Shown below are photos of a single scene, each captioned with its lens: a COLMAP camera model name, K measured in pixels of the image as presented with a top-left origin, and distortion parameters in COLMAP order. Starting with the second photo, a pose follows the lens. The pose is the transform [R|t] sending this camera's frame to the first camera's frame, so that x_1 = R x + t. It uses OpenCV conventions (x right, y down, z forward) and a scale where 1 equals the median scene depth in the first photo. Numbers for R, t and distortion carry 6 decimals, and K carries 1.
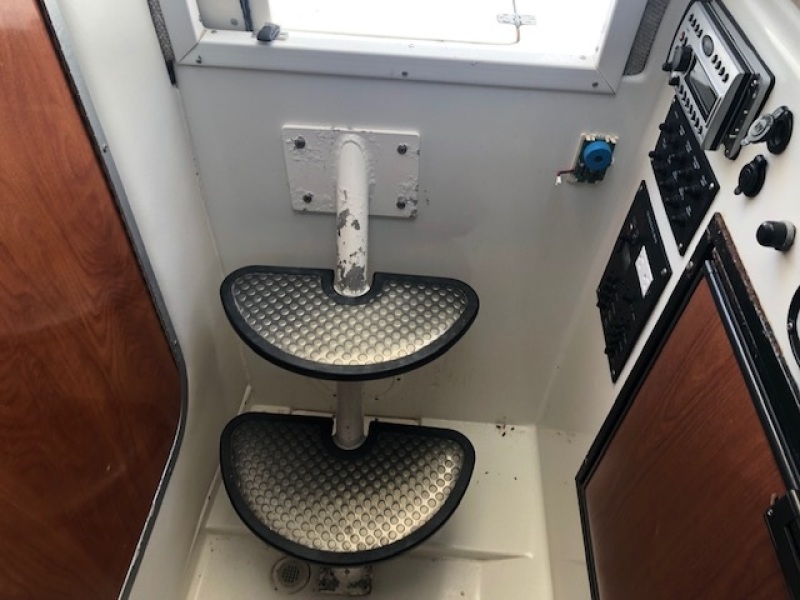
lens RADIAL K [[666.4, 0, 405.0], [0, 666.4, 289.6], [0, 0, 1]] dist [0.019718, 0.001232]
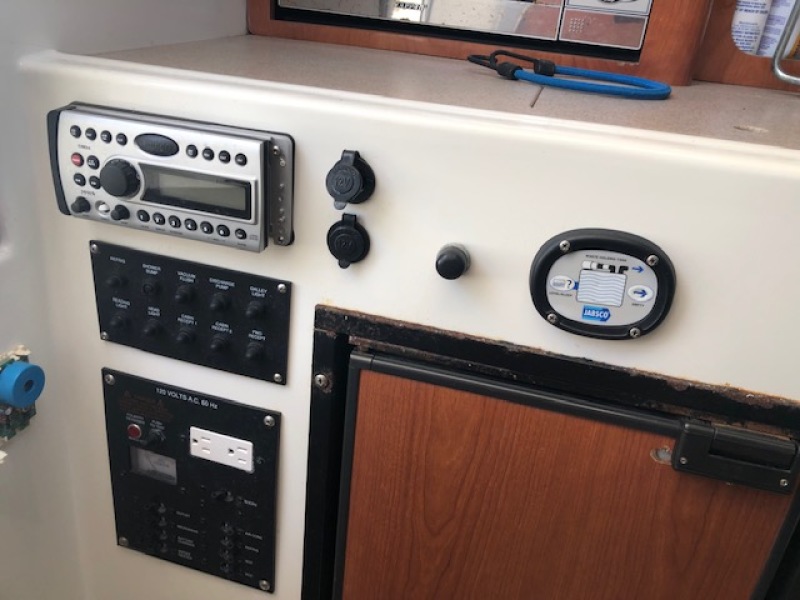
lens RADIAL K [[666.4, 0, 405.0], [0, 666.4, 289.6], [0, 0, 1]] dist [0.019718, 0.001232]
pose [[0.175968, -0.452401, 0.874282, -0.186406], [0.635708, 0.730337, 0.249966, -0.240967], [-0.751605, 0.511802, 0.416111, 0.537285]]
